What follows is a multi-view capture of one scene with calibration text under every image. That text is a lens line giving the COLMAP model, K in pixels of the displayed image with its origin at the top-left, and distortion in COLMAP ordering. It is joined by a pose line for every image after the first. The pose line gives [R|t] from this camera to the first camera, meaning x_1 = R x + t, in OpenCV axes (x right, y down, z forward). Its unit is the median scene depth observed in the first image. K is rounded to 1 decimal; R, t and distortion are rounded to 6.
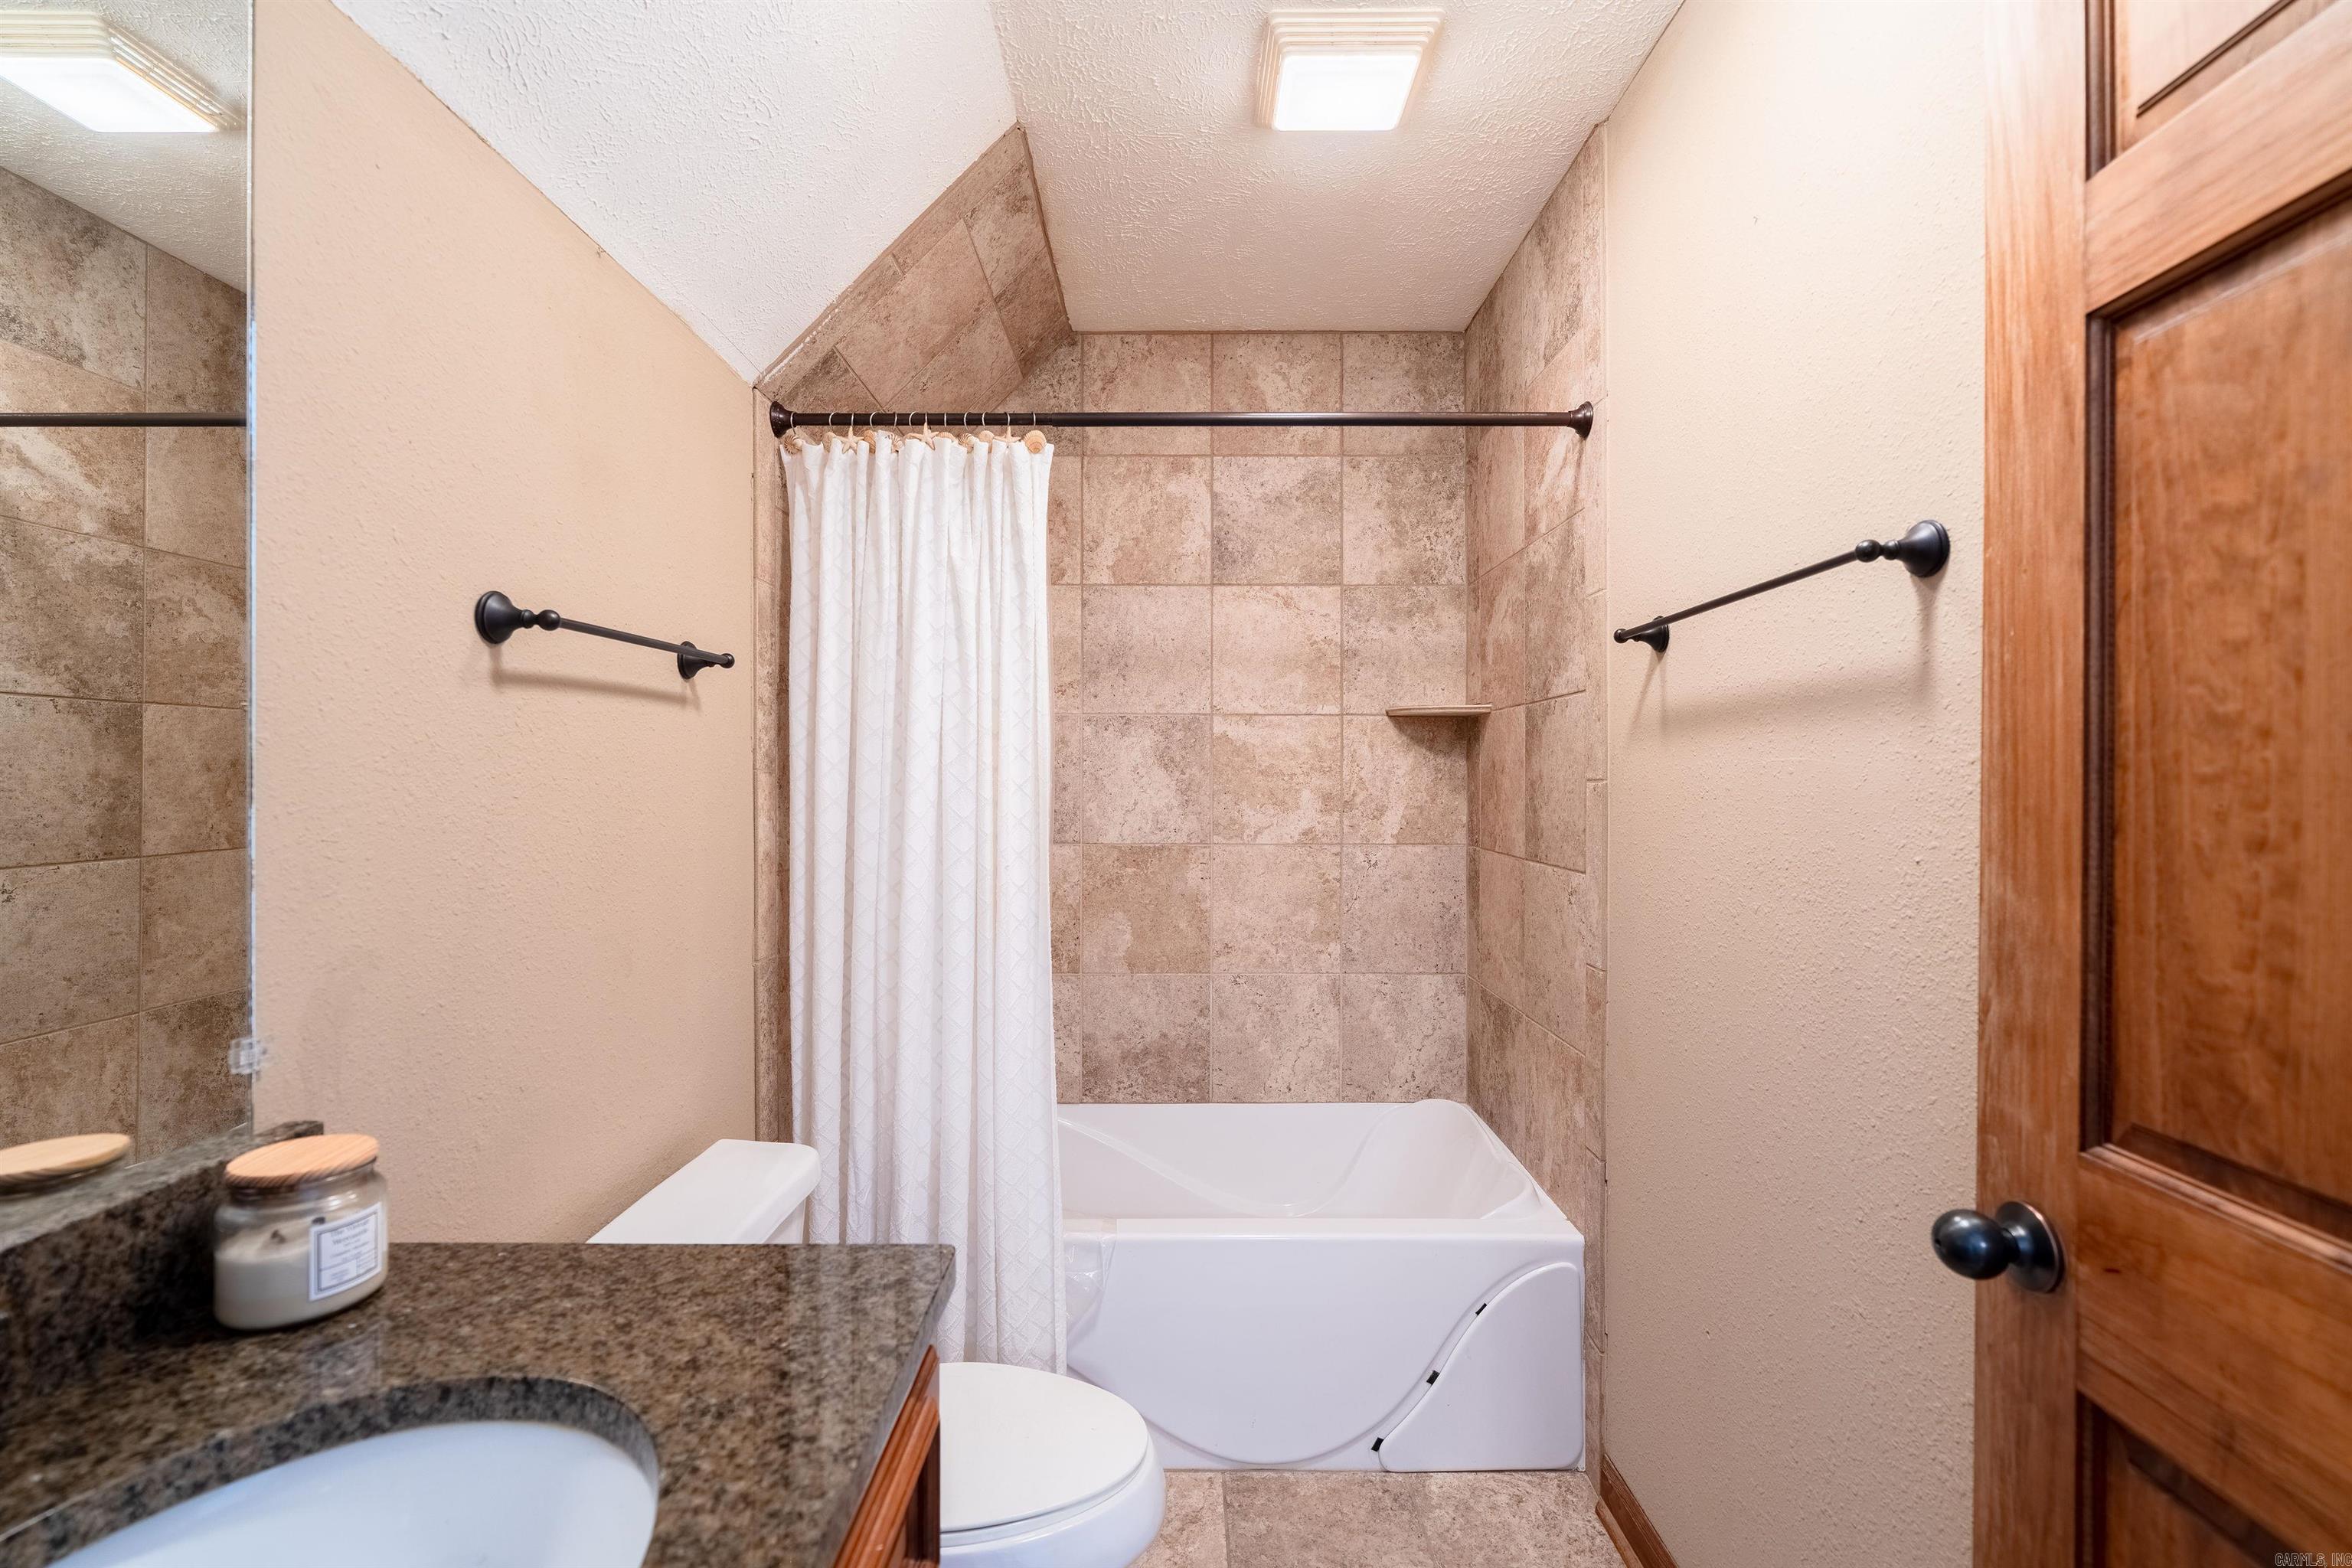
lens RADIAL K [[1057.0, 0, 1169.7], [0, 1057.0, 783.2], [0, 0, 1]] dist [-0.006017, 0.003363]
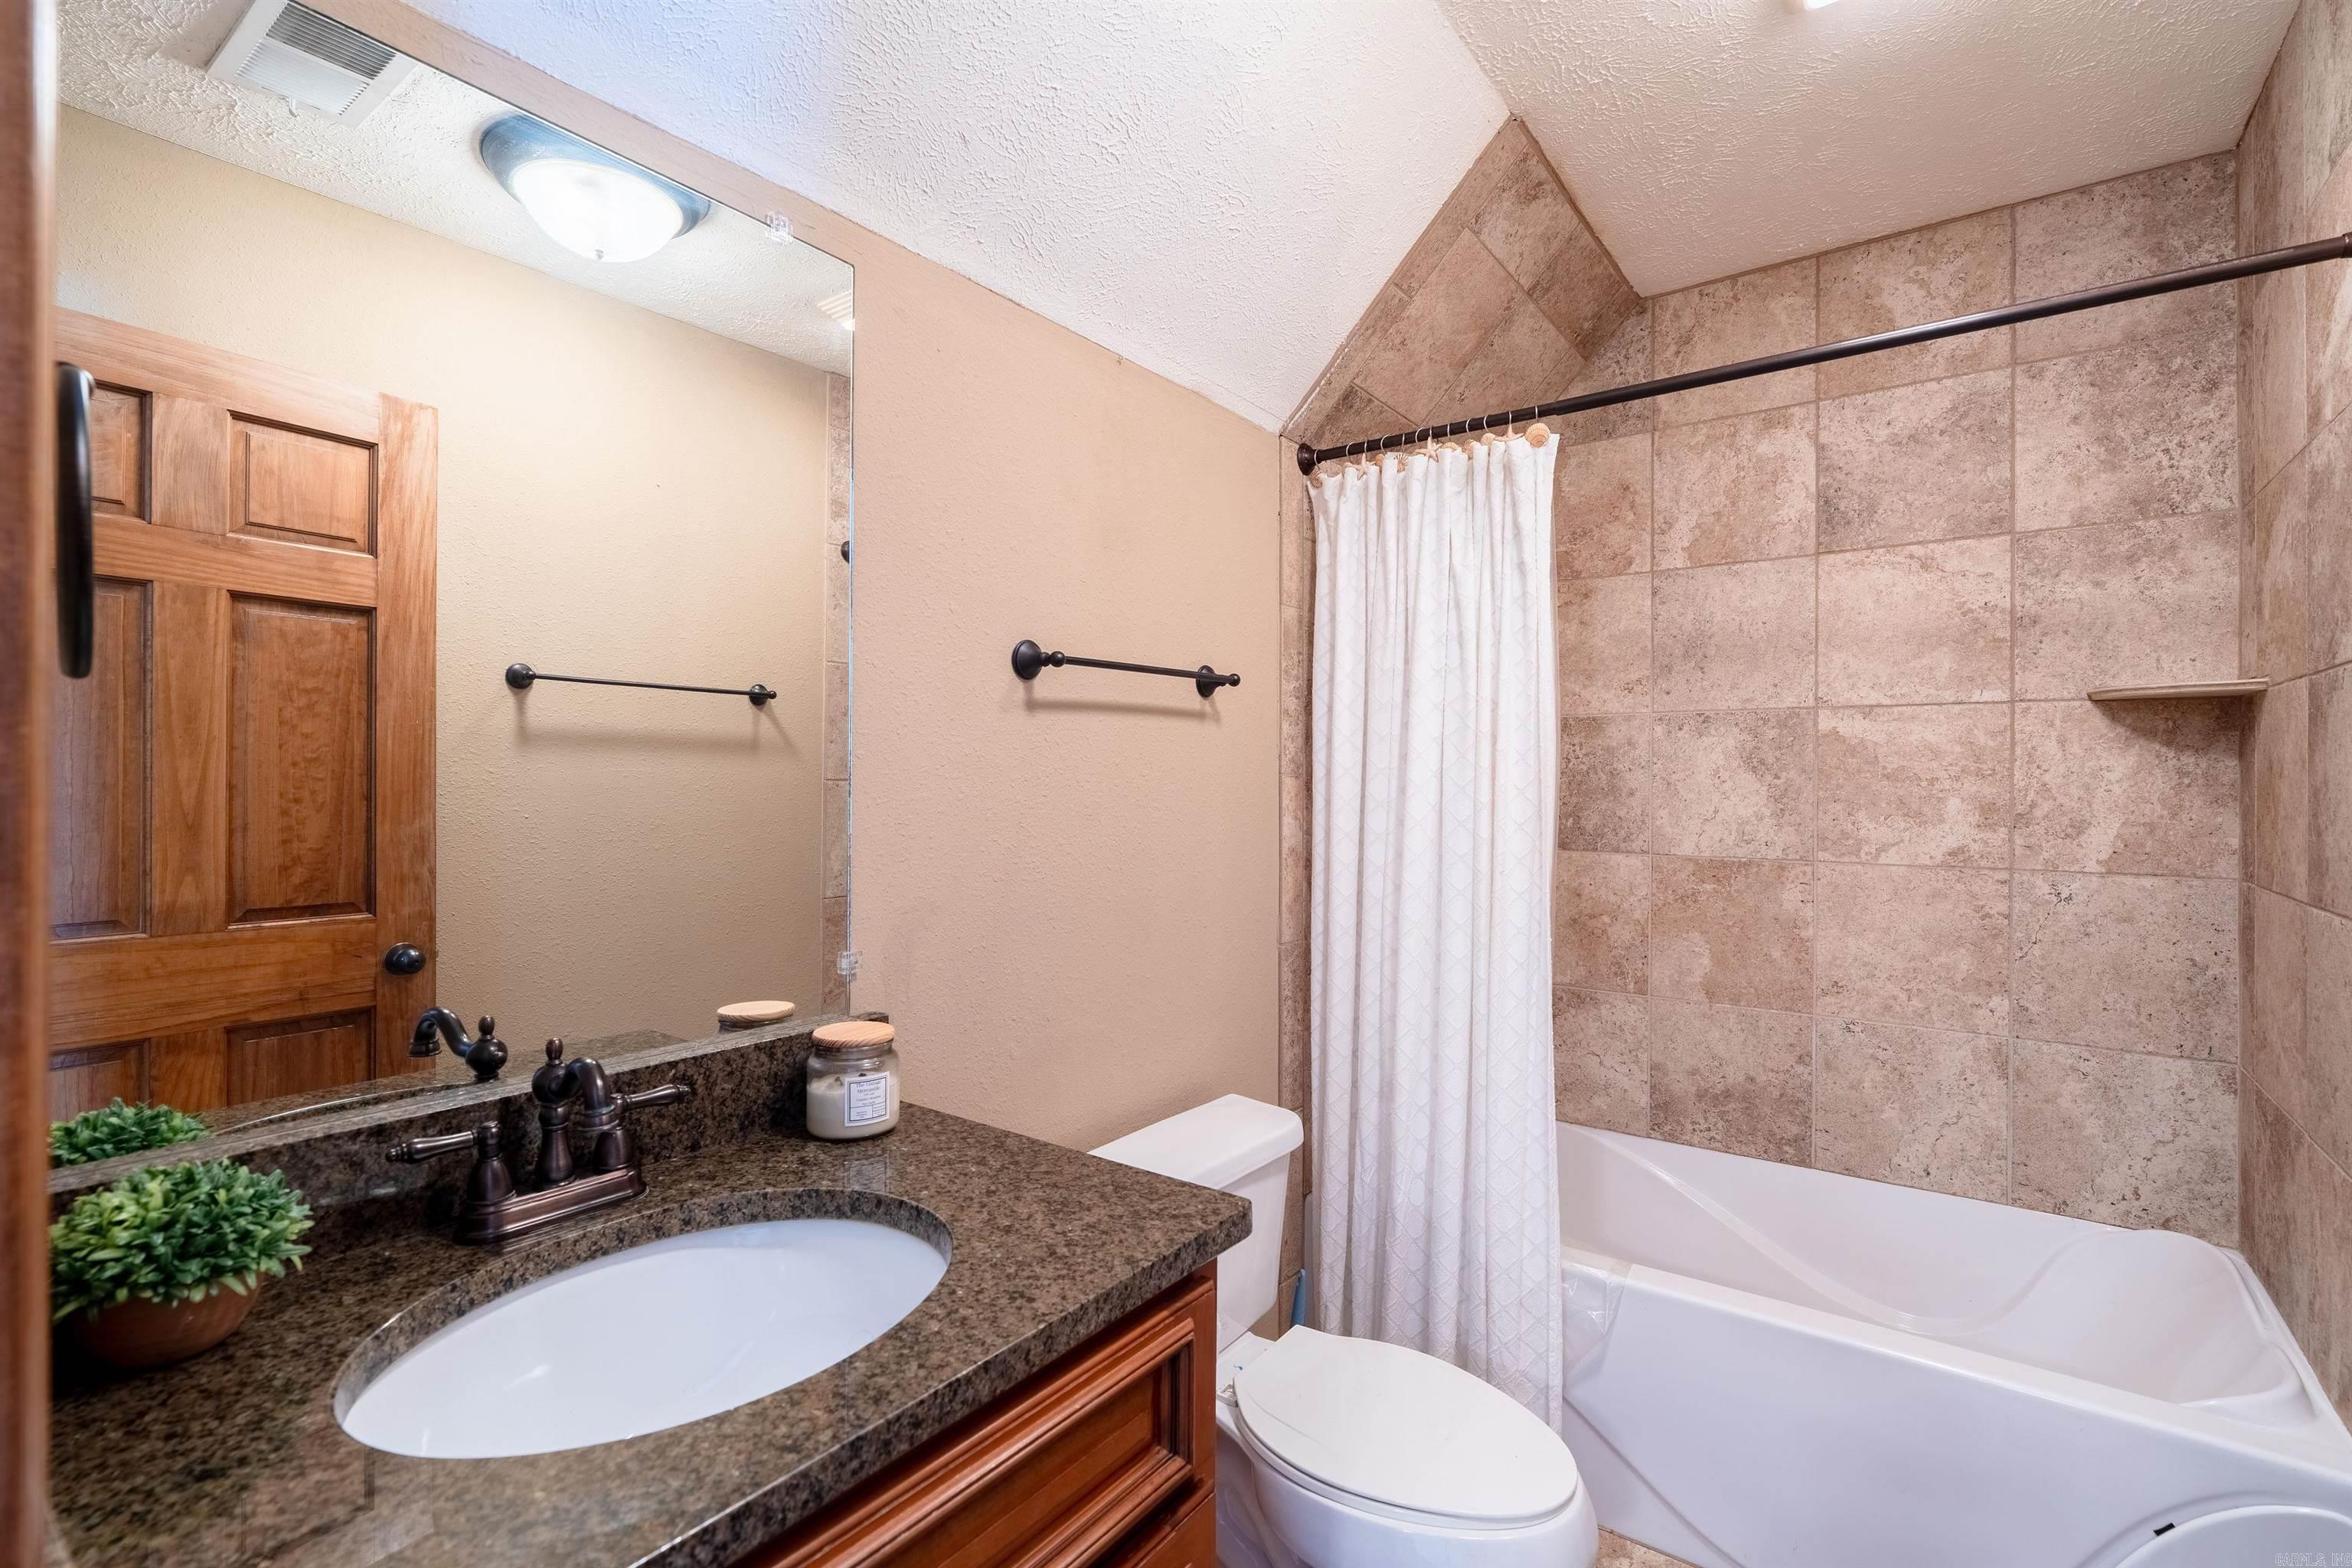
lens RADIAL K [[1057.0, 0, 1169.4], [0, 1057.0, 783.1], [0, 0, 1]] dist [-0.006017, 0.003363]
pose [[0.802717, 0.003146, -0.596353, 0.152347], [-0.005698, 0.999981, -0.002394, 0.000004], [0.596334, 0.005320, 0.802719, 0.020288]]
